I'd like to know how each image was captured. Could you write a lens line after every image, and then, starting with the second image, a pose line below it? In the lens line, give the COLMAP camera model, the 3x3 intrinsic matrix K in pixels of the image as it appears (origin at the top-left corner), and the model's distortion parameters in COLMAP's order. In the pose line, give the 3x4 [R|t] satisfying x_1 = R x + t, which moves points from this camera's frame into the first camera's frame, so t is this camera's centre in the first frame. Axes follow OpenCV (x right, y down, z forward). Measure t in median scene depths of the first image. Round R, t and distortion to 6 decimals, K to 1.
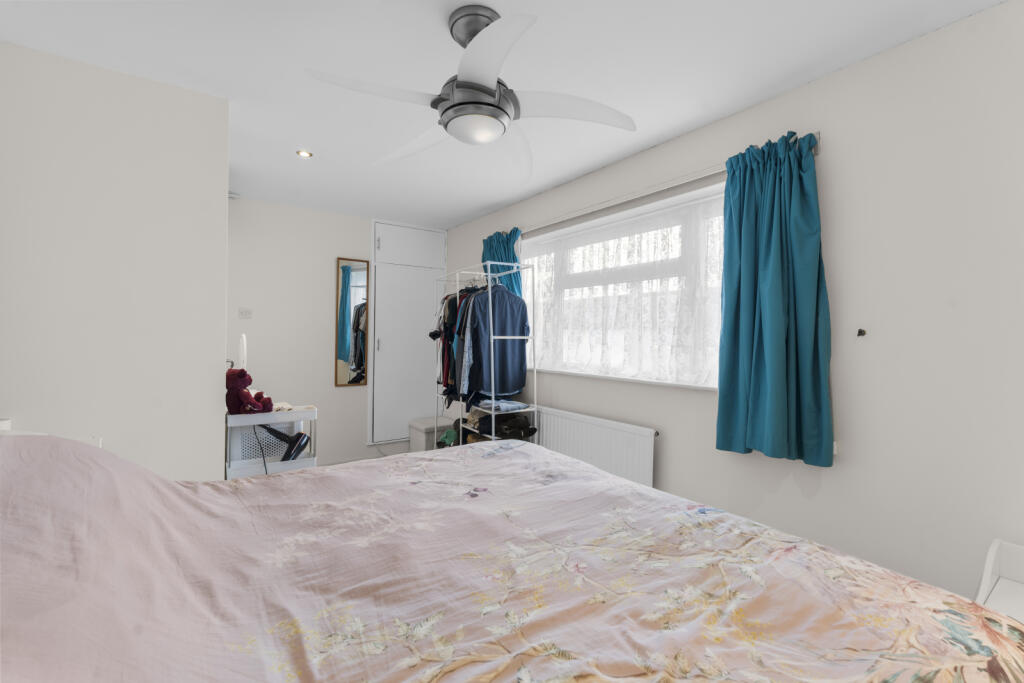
lens RADIAL K [[449.3, 0, 512.5], [0, 449.3, 336.0], [0, 0, 1]] dist [-0.003929, 0.000313]
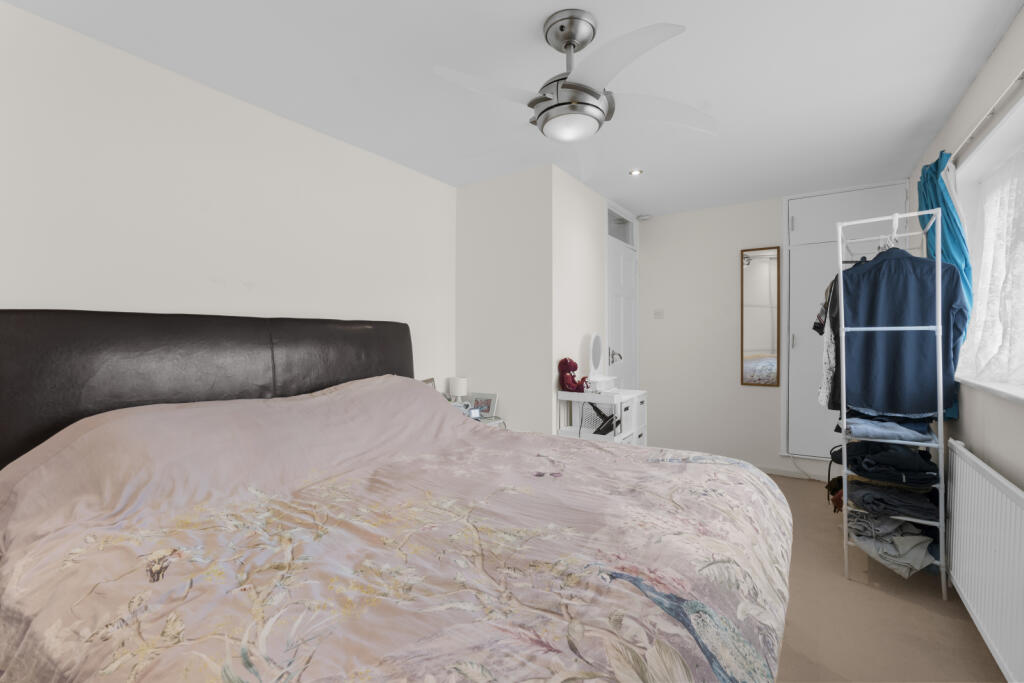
lens RADIAL K [[449.3, 0, 512.1], [0, 449.3, 342.2], [0, 0, 1]] dist [-0.003929, 0.000313]
pose [[0.359076, -0.001027, -0.933308, 1.117598], [0.016027, 0.999859, 0.005066, 0.029242], [0.933171, -0.016777, 0.359041, 0.674556]]
